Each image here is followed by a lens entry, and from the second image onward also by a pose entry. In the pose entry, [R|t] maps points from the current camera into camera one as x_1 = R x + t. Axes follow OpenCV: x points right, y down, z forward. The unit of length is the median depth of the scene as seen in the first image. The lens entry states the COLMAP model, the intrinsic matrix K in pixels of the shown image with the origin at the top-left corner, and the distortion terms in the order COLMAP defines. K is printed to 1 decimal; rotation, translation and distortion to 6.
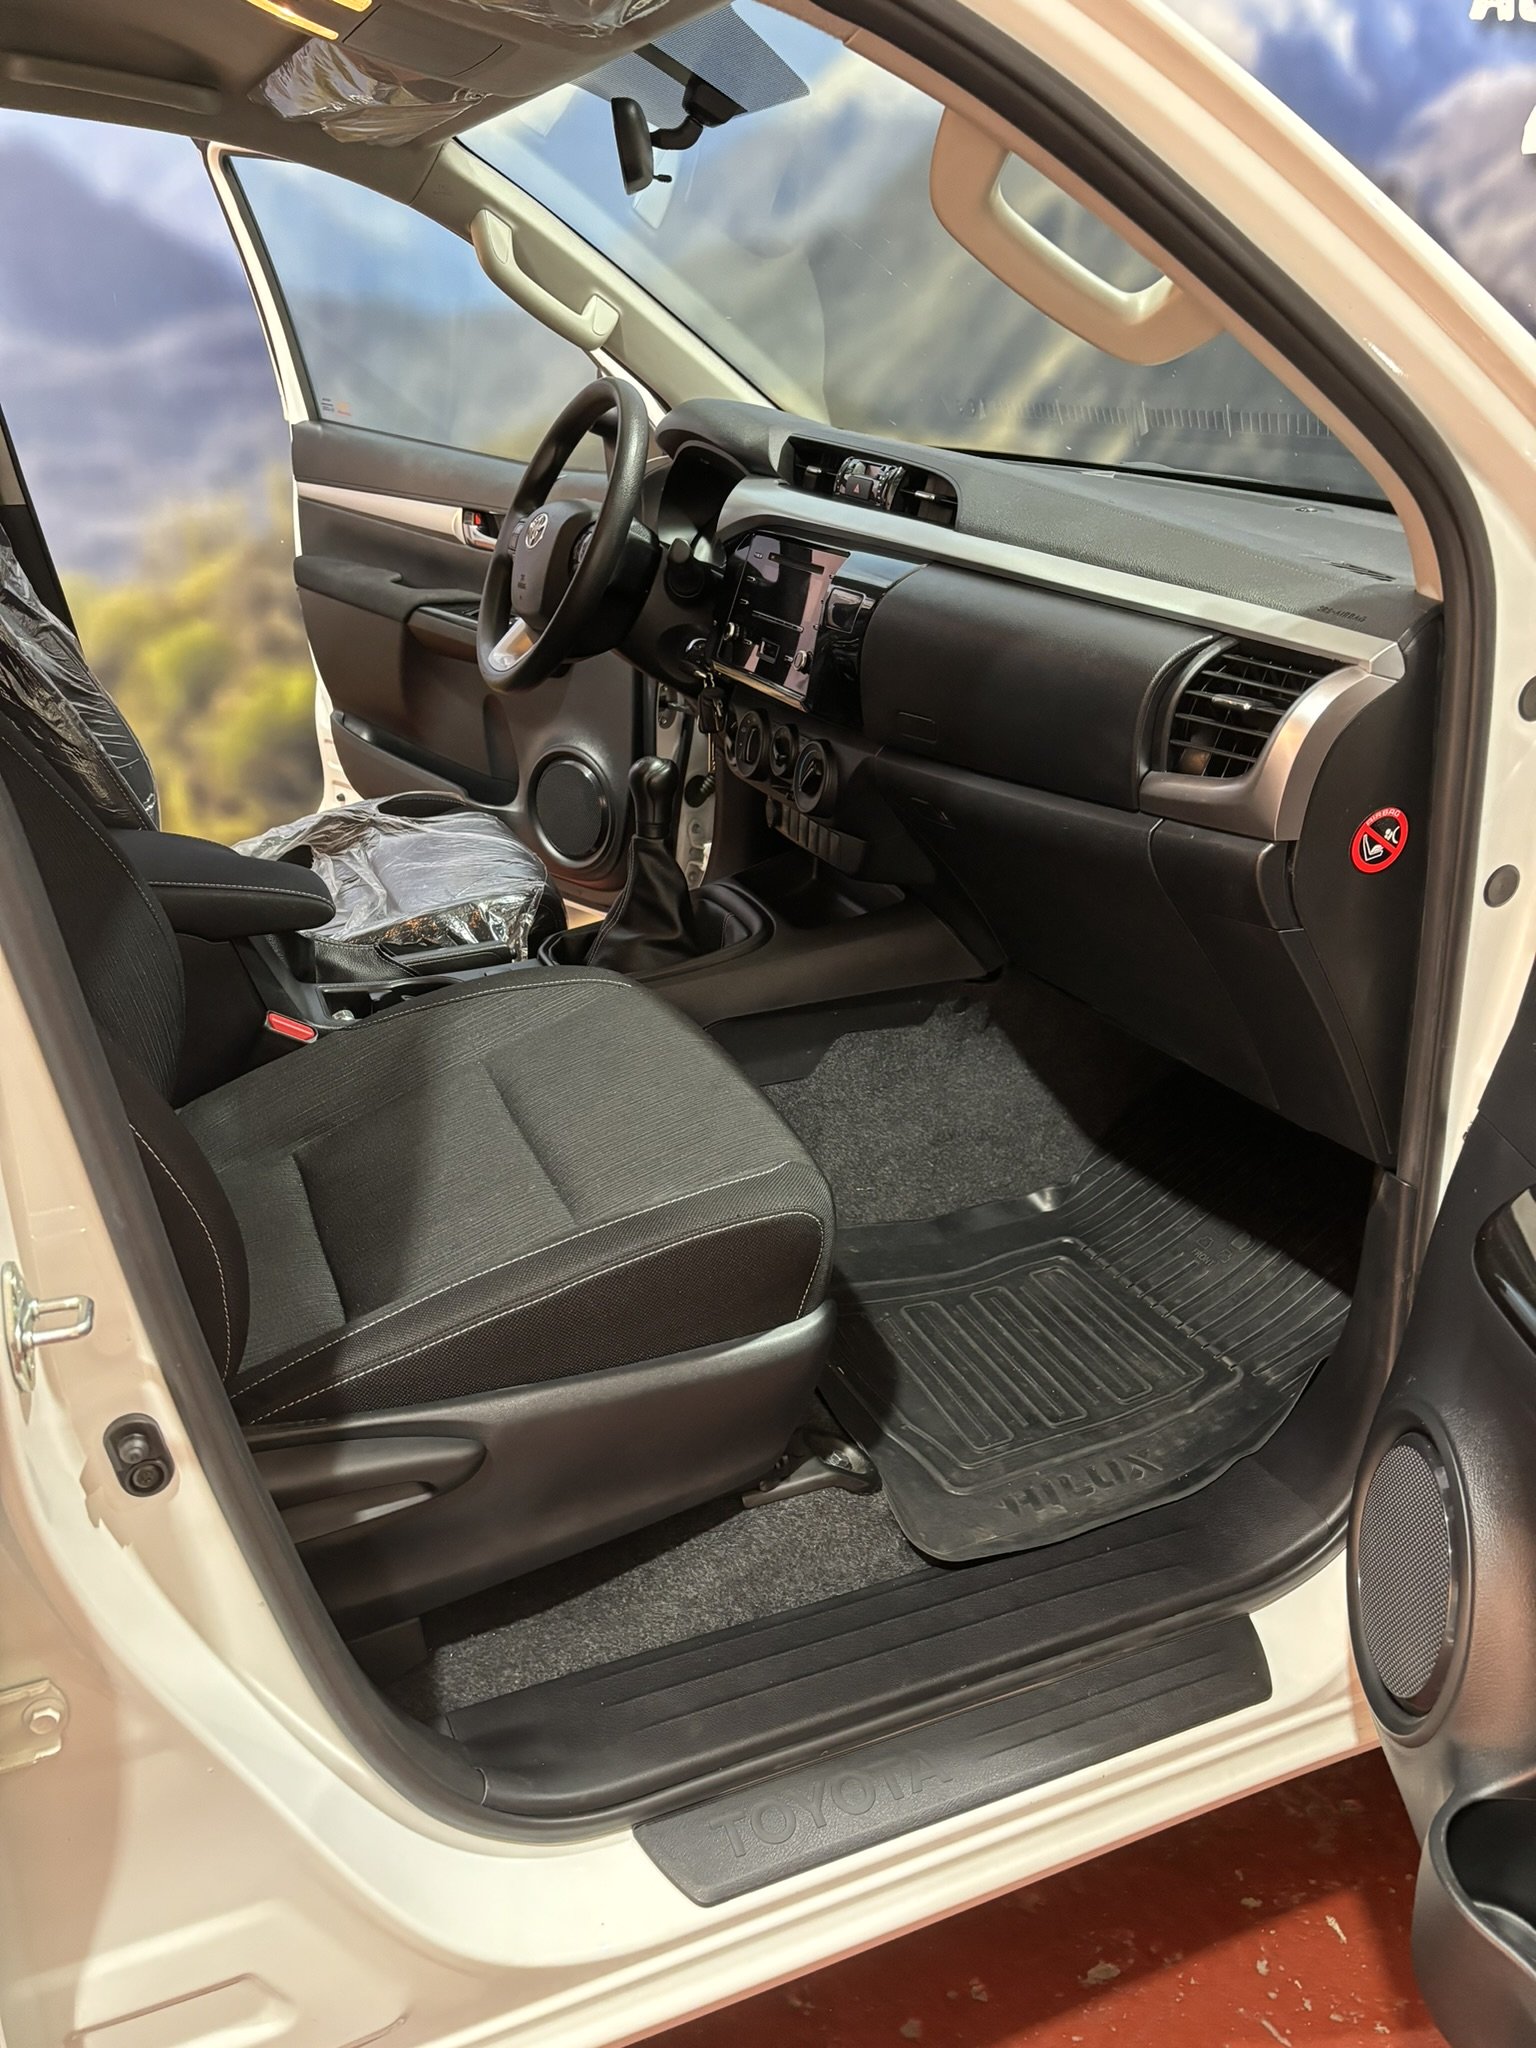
lens RADIAL K [[1532.8, 0, 763.1], [0, 1532.8, 1005.2], [0, 0, 1]] dist [0.046868, -0.056097]
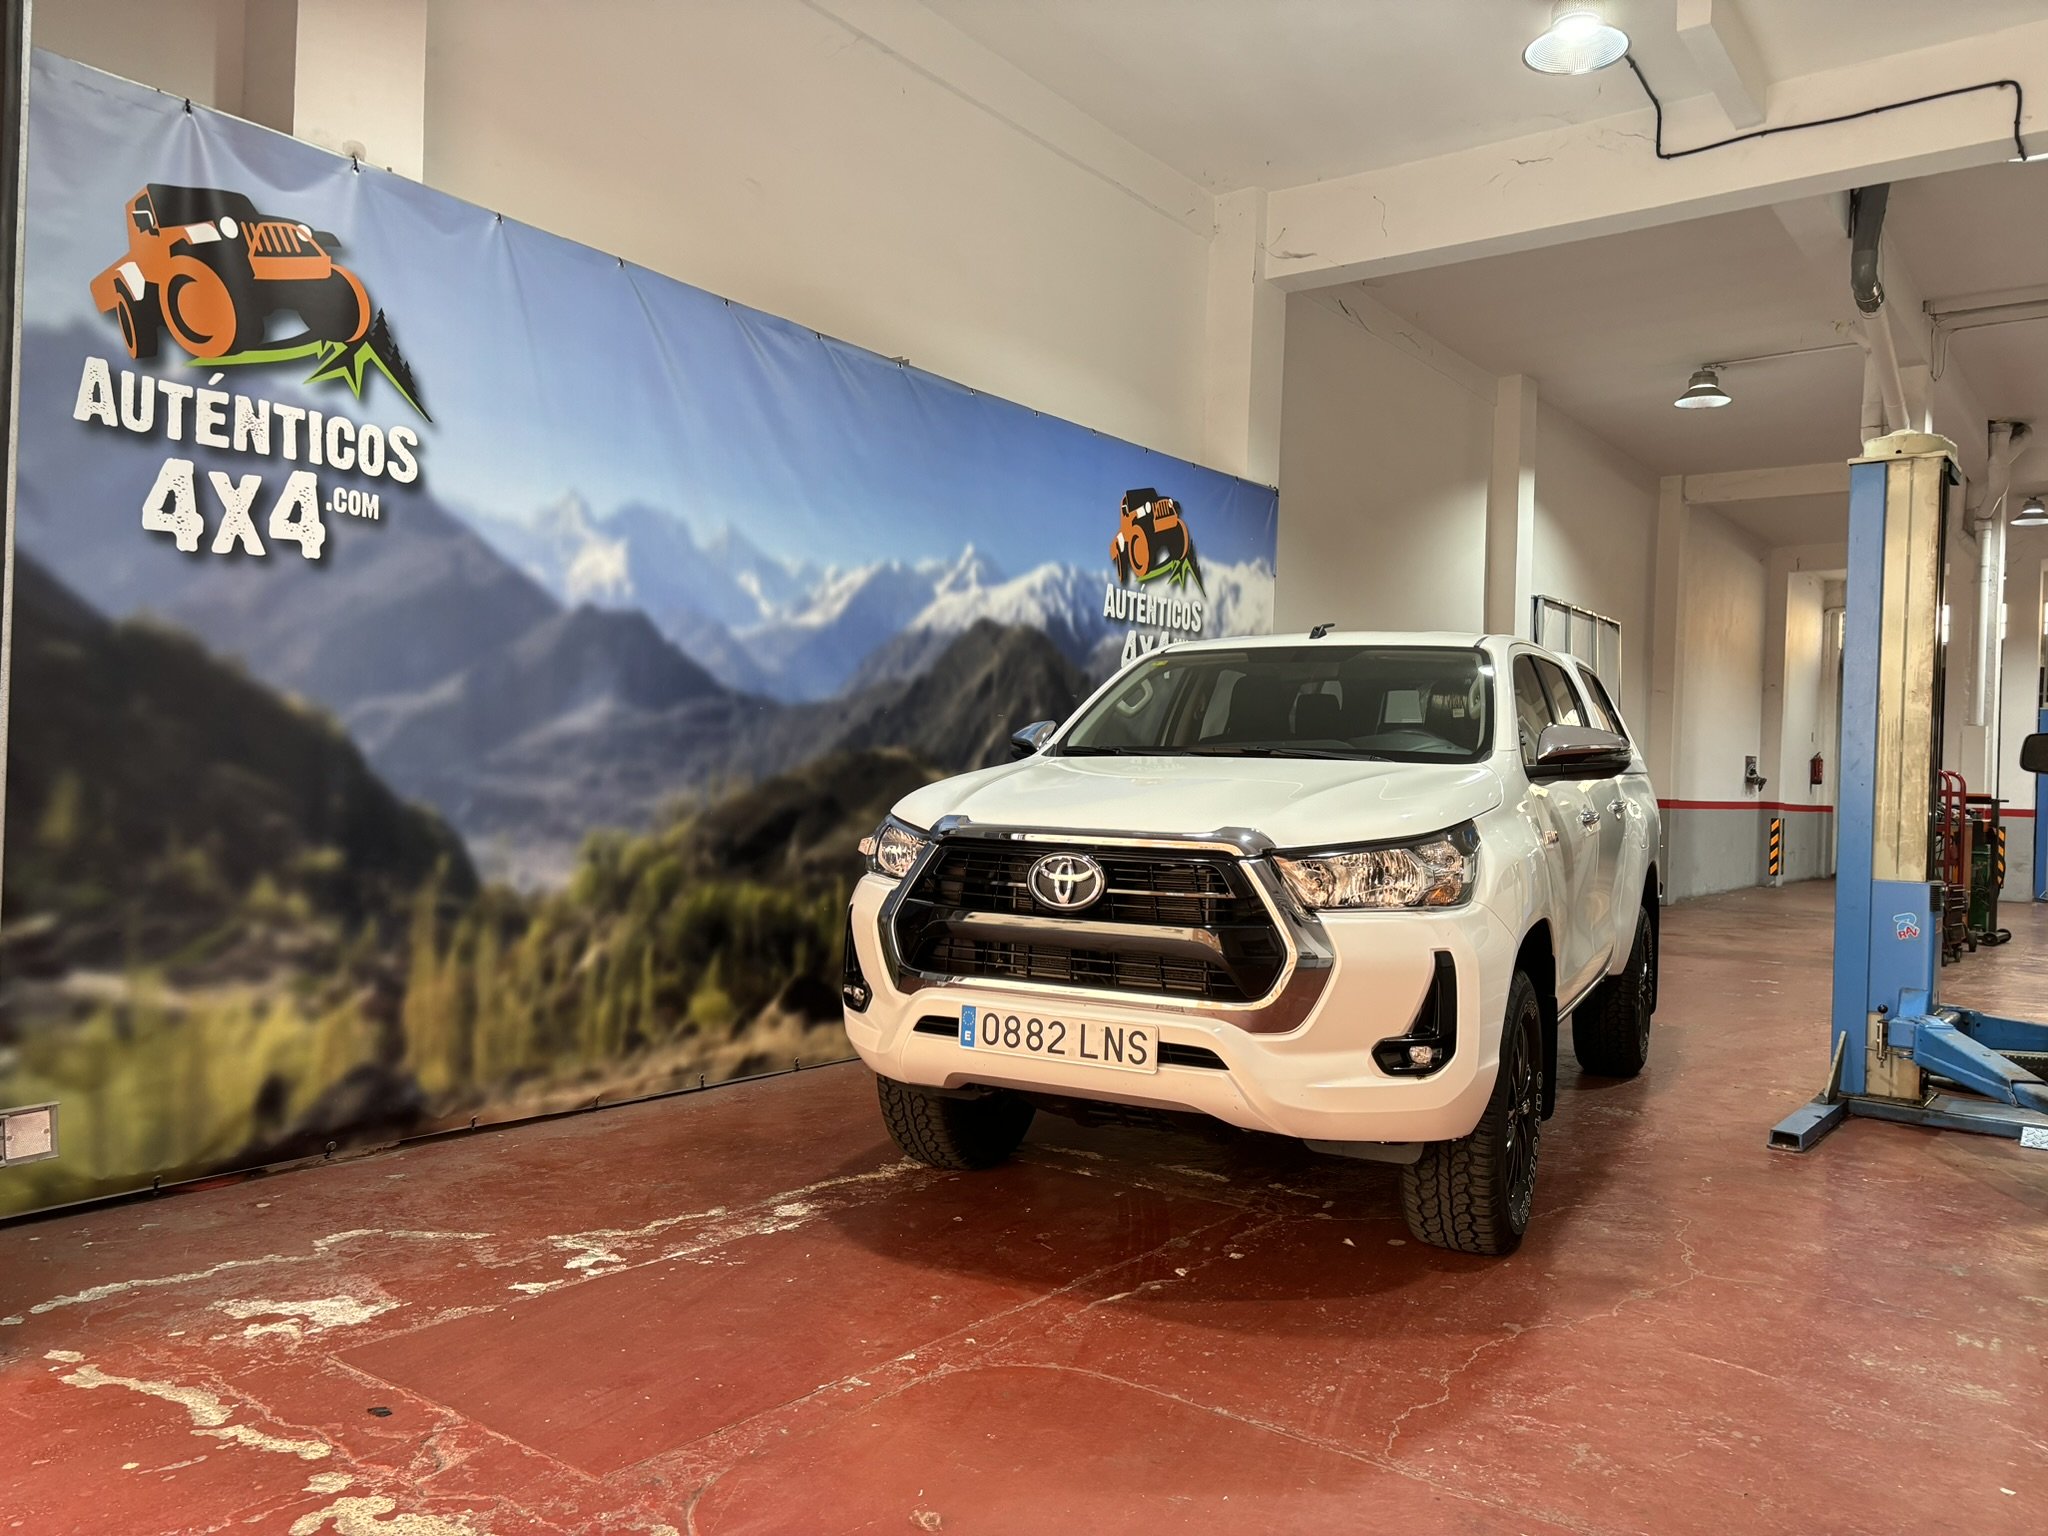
lens RADIAL K [[1532.8, 0, 997.6], [0, 1532.8, 774.2], [0, 0, 1]] dist [0.046868, -0.056097]
pose [[0.770157, 0.028749, 0.637206, -2.346278], [0.226033, 0.921857, -0.314785, 0.581140], [-0.596462, 0.386464, 0.703476, -0.931180]]
